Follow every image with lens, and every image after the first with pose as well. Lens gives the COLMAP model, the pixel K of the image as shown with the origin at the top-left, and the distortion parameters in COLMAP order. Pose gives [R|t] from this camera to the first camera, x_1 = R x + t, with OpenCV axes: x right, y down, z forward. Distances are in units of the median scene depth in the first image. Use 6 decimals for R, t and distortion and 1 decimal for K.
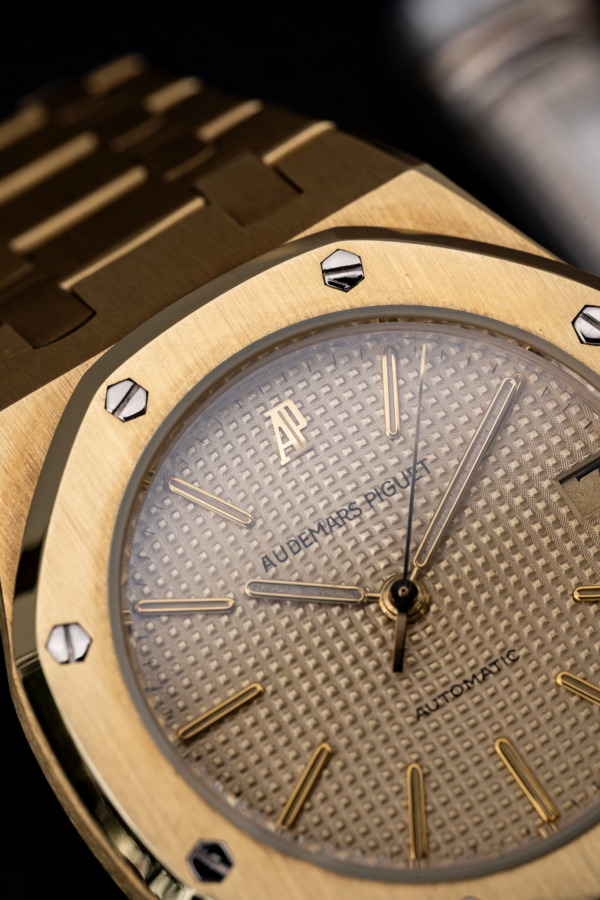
lens RADIAL K [[6460.7, 0, 289.6], [0, 6460.7, 473.5], [0, 0, 1]] dist [3.388724, 0.000000]
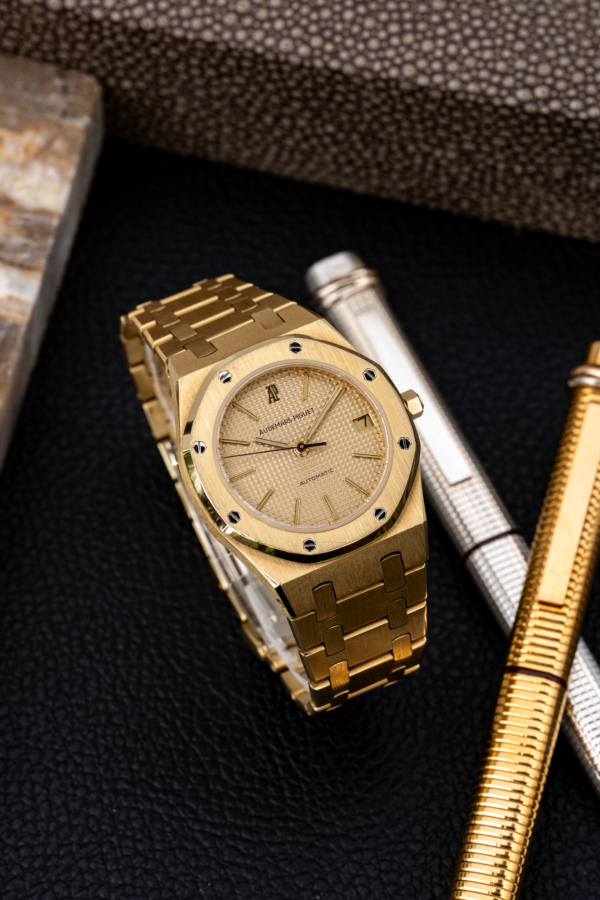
lens RADIAL K [[6460.7, 0, 302.3], [0, 6460.7, 454.6], [0, 0, 1]] dist [3.388724, 0.000000]
pose [[0.989543, 0.138310, 0.040922, -0.113231], [-0.136741, 0.989841, -0.038935, 0.147300], [-0.045891, 0.032932, 0.998403, -2.224241]]
